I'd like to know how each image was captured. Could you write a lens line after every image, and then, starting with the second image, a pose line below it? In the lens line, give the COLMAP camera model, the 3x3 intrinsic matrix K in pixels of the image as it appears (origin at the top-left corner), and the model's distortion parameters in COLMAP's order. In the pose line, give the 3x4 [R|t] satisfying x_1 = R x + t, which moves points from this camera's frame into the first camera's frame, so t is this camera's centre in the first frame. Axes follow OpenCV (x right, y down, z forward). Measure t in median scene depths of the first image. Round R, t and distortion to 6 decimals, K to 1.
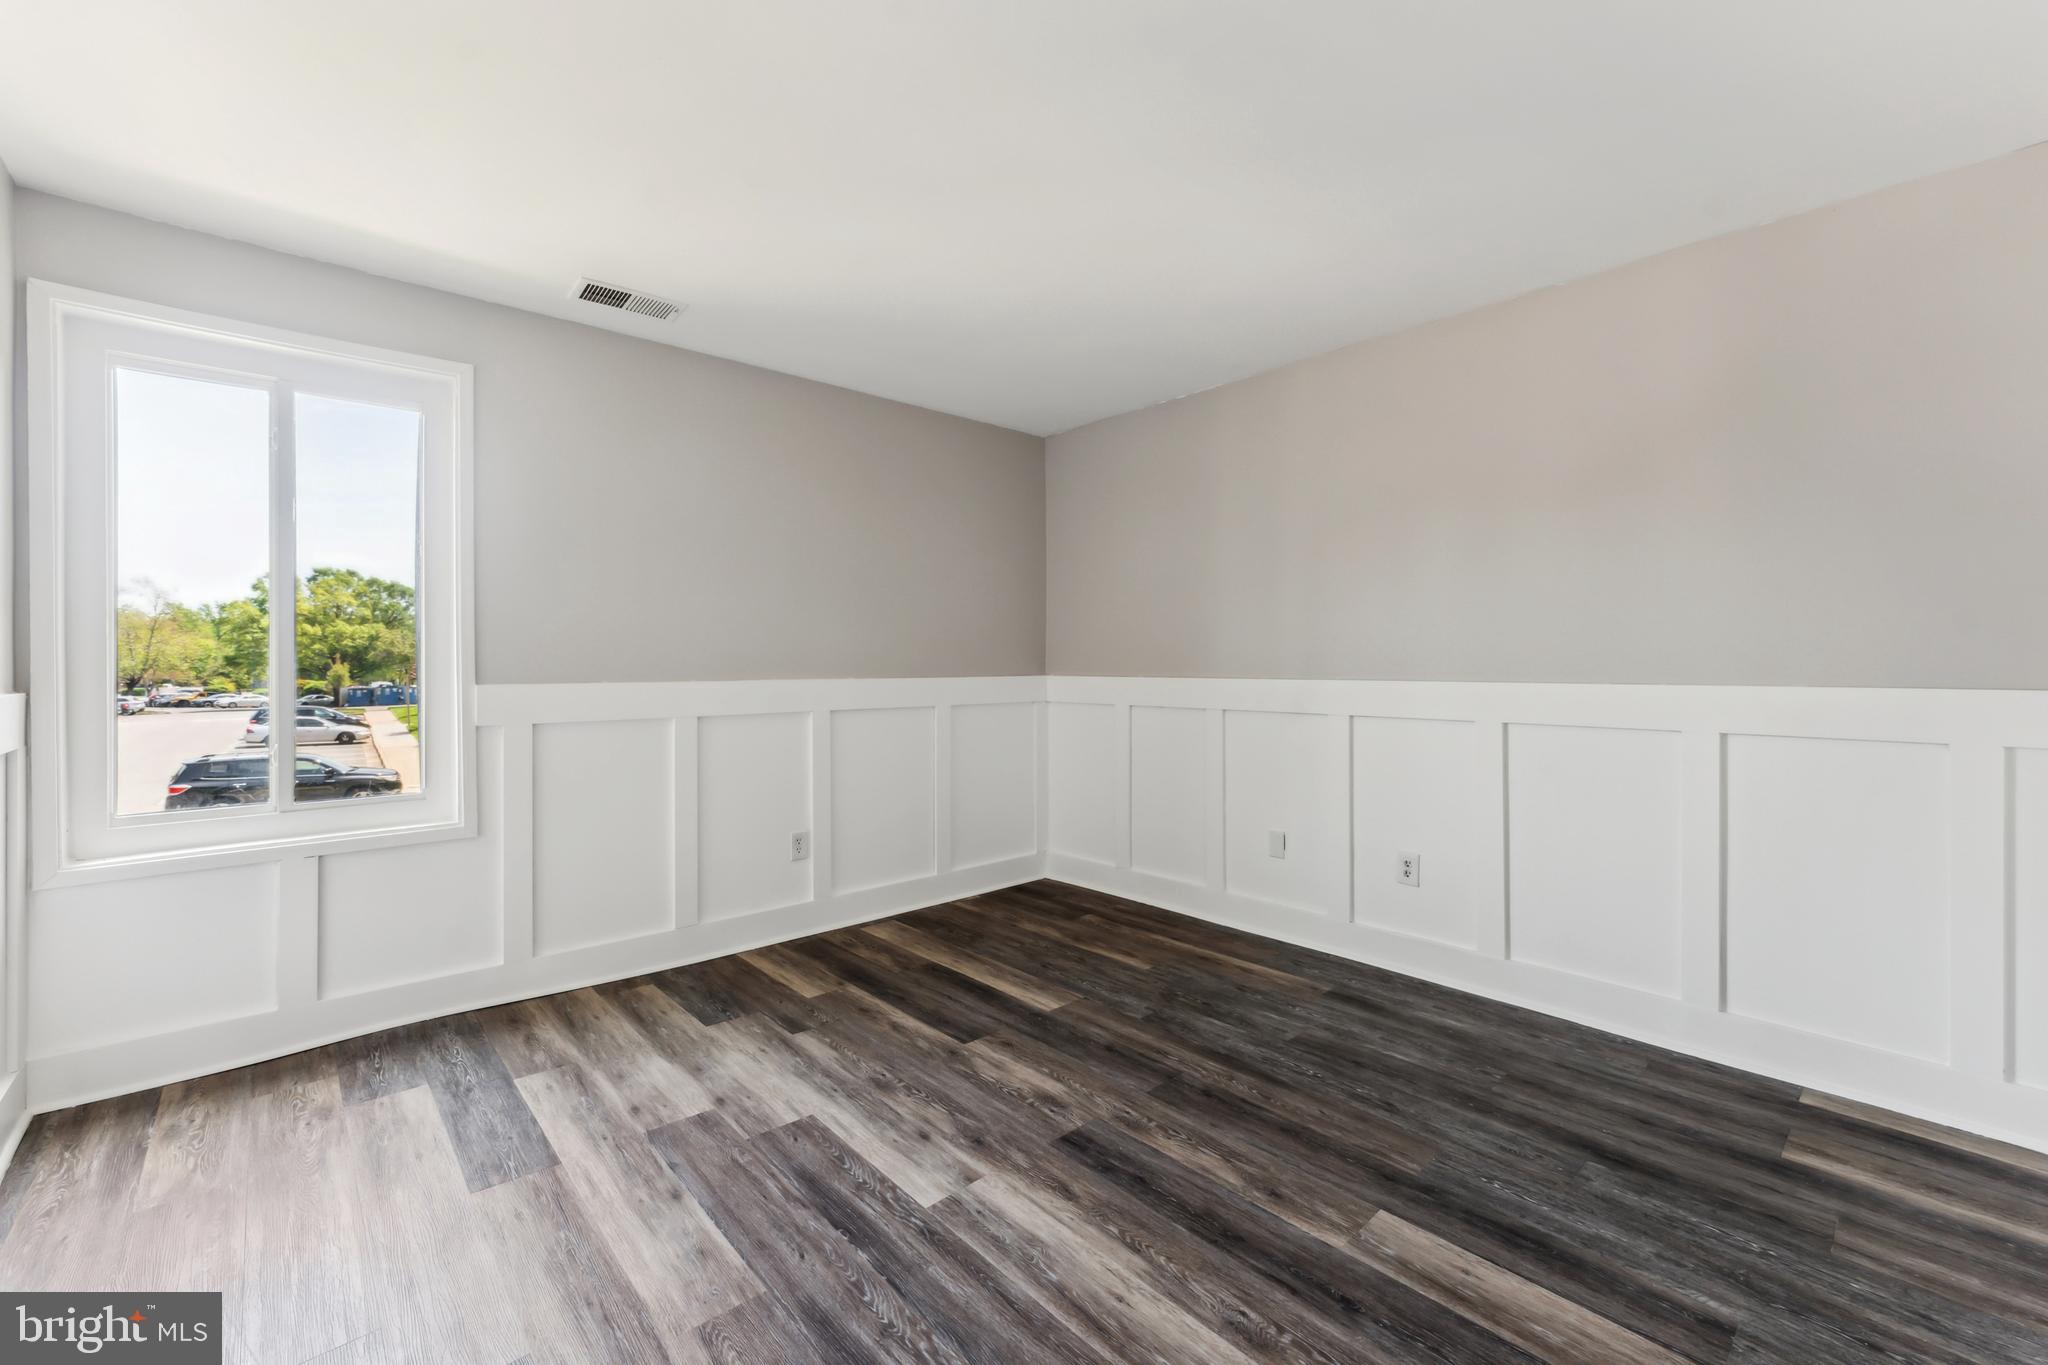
lens RADIAL K [[835.7, 0, 1013.0], [0, 835.7, 654.9], [0, 0, 1]] dist [0.001251, -0.000667]
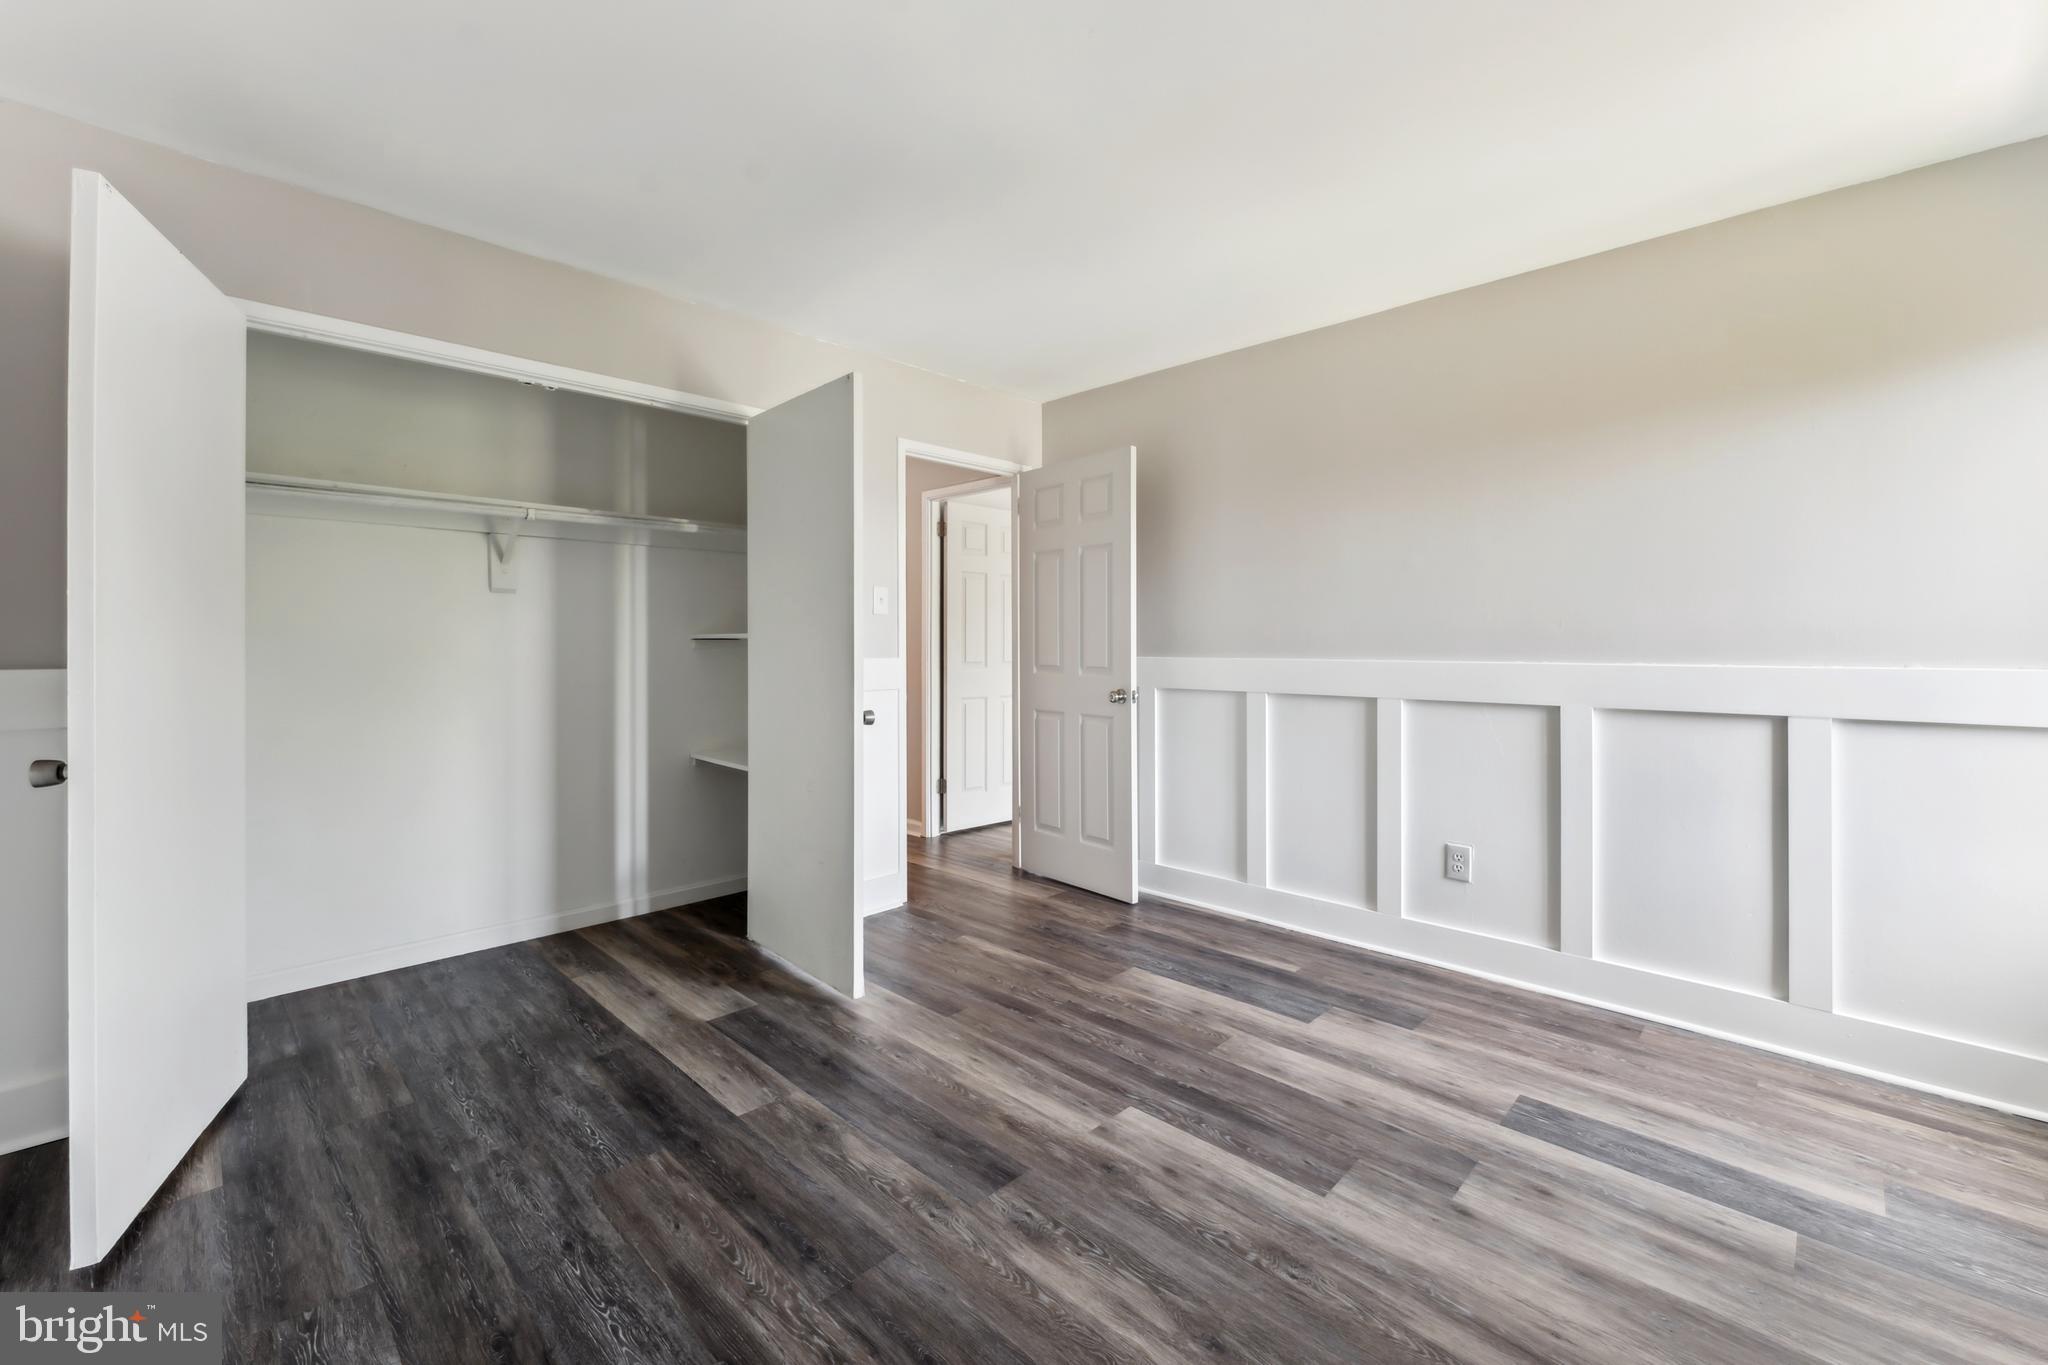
lens RADIAL K [[835.7, 0, 1000.7], [0, 835.7, 647.0], [0, 0, 1]] dist [0.001251, -0.000667]
pose [[-0.998725, 0.002126, -0.050446, 0.110310], [0.002340, 0.999988, -0.004194, 0.020216], [0.050437, -0.004306, -0.998718, 1.769176]]
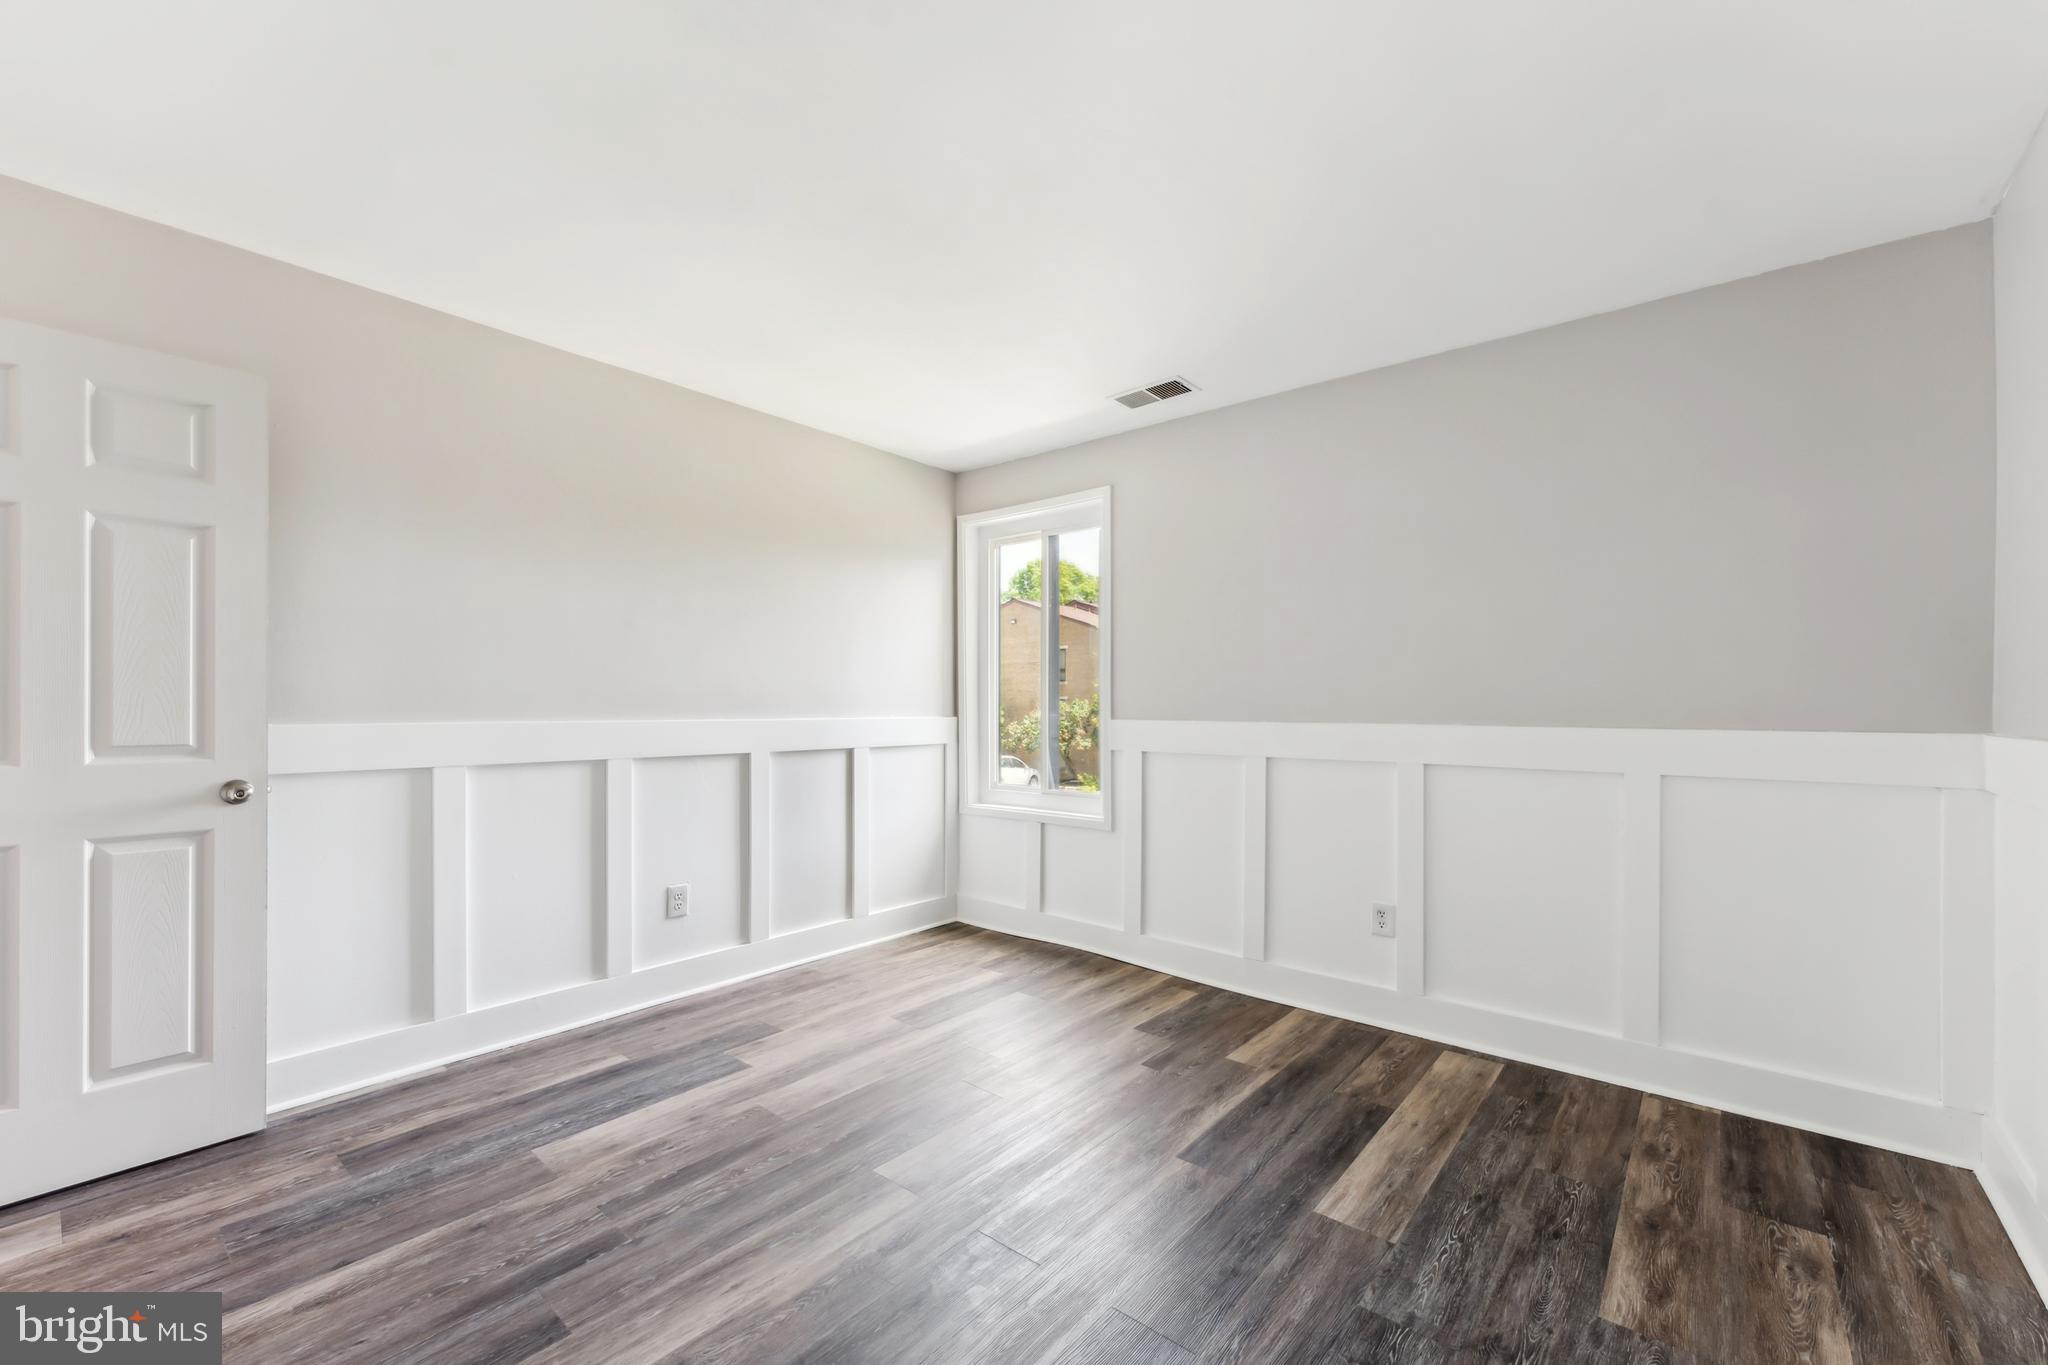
lens RADIAL K [[835.7, 0, 1018.9], [0, 835.7, 697.6], [0, 0, 1]] dist [0.001251, -0.000667]
pose [[0.137218, -0.006976, -0.990516, 0.882287], [0.005168, 0.999967, -0.006326, 0.011659], [0.990527, -0.004251, 0.137250, 0.856034]]
